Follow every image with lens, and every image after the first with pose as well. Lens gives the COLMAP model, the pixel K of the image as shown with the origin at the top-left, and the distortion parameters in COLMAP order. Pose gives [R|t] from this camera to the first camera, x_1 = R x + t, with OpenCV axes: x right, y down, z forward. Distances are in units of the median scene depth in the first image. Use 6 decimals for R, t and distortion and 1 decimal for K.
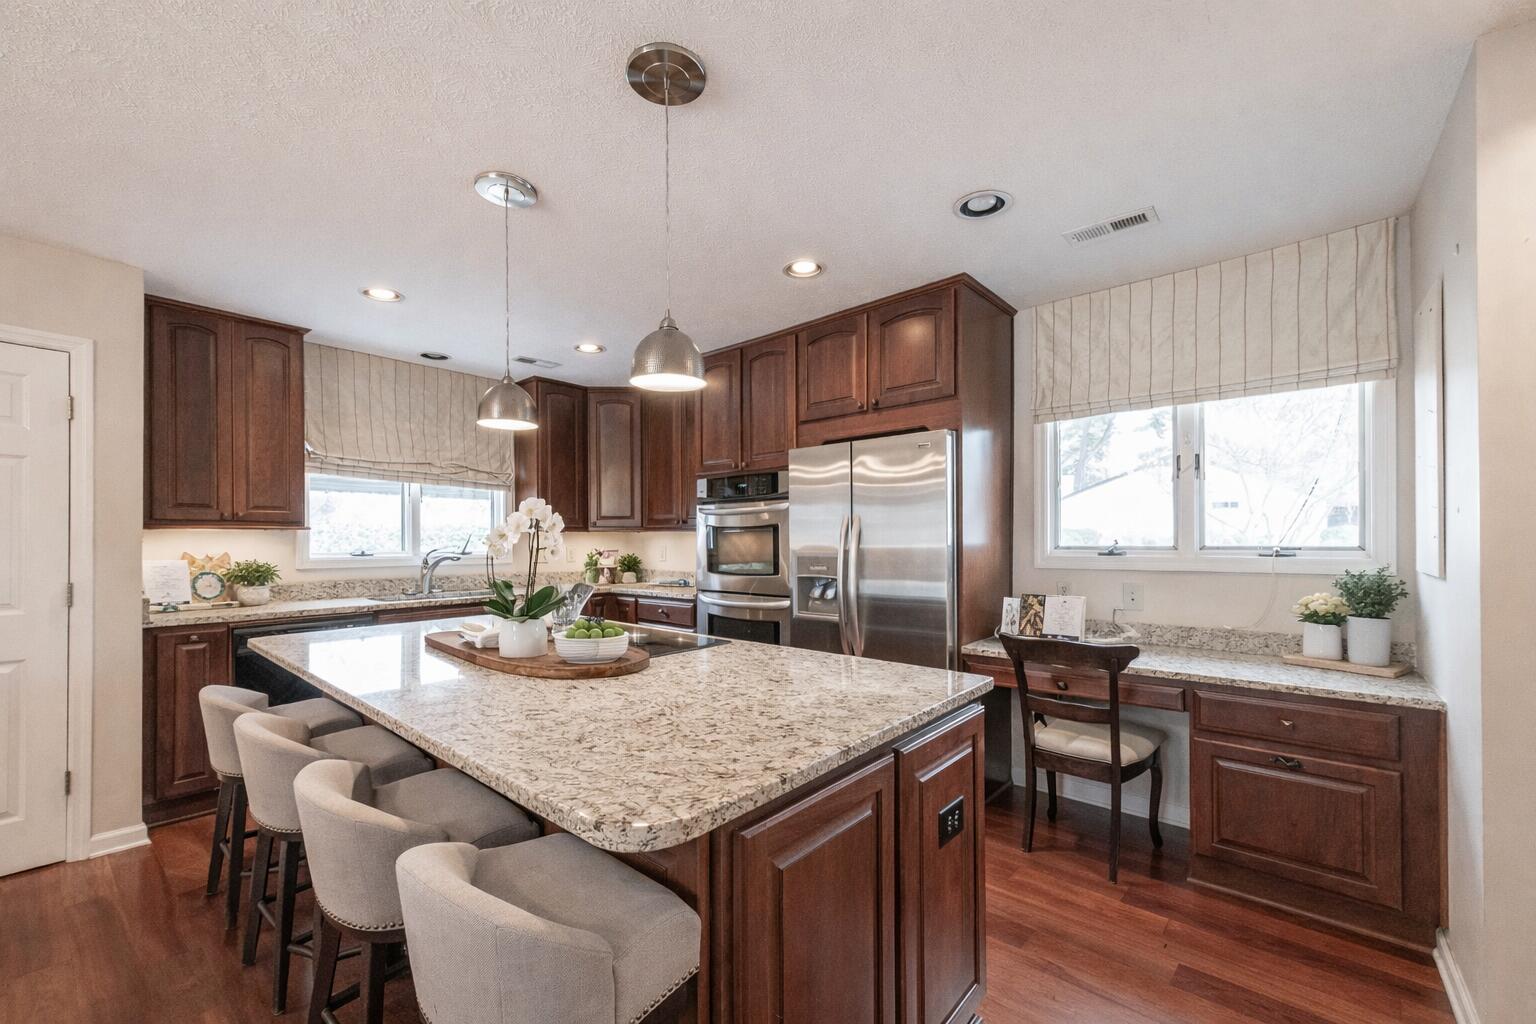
lens RADIAL K [[621.2, 0, 770.2], [0, 621.2, 543.8], [0, 0, 1]] dist [-0.003379, -0.000367]
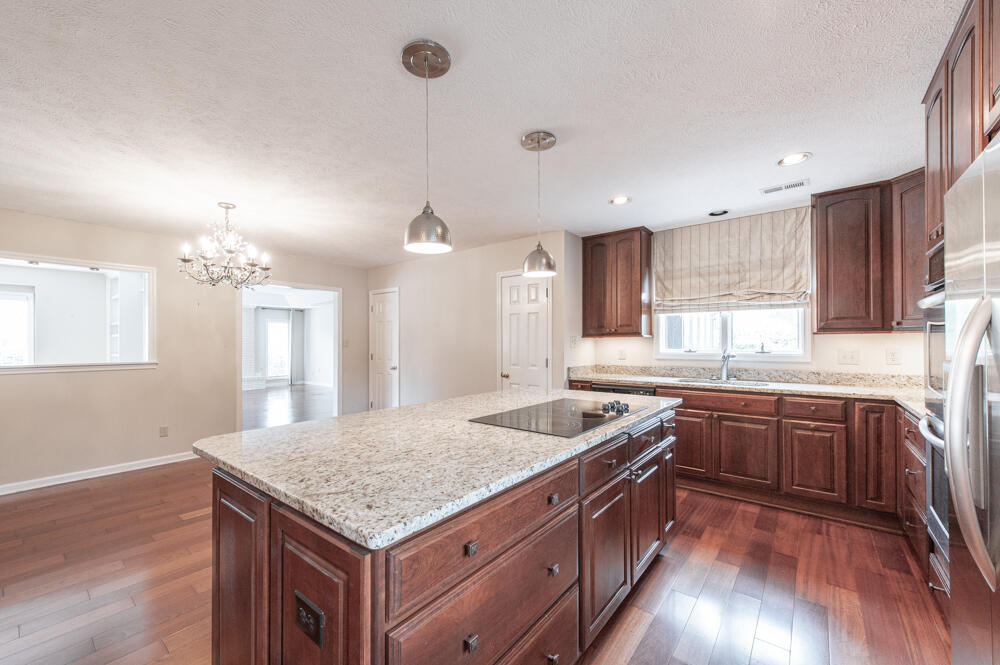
lens RADIAL K [[404.4, 0, 501.4], [0, 404.4, 353.2], [0, 0, 1]] dist [-0.003379, -0.000367]
pose [[0.060158, 0.013490, -0.998098, 0.416907], [0.002920, 0.999902, 0.013690, 0.006913], [0.998185, -0.003738, 0.060113, 0.507735]]
